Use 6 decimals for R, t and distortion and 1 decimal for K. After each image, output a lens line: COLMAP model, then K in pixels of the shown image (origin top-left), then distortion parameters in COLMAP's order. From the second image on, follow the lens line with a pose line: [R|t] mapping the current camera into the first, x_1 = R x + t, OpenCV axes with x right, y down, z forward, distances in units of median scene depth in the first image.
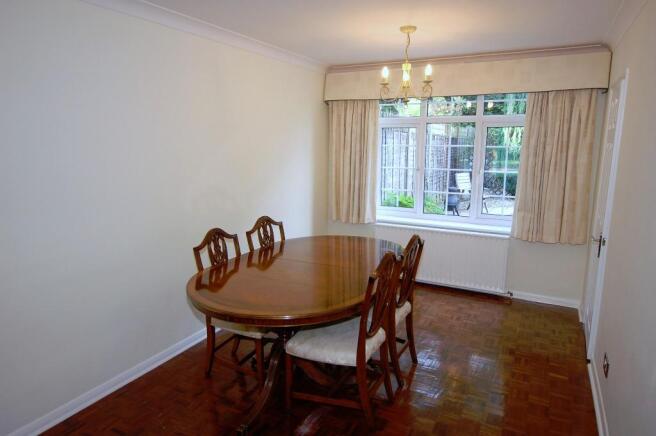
lens RADIAL K [[419.6, 0, 328.3], [0, 419.6, 218.6], [0, 0, 1]] dist [0.004021, 0.002021]
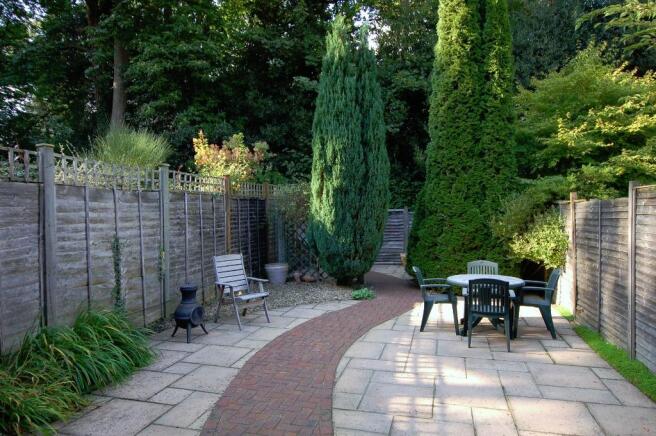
lens RADIAL K [[431.3, 0, 329.6], [0, 431.3, 217.6], [0, 0, 1]] dist [0.023685, -0.010796]
pose [[0.974941, -0.013801, 0.222036, 0.707797], [0.049836, 0.986257, -0.157525, -0.125279], [-0.216811, 0.164643, 0.962230, 0.820861]]
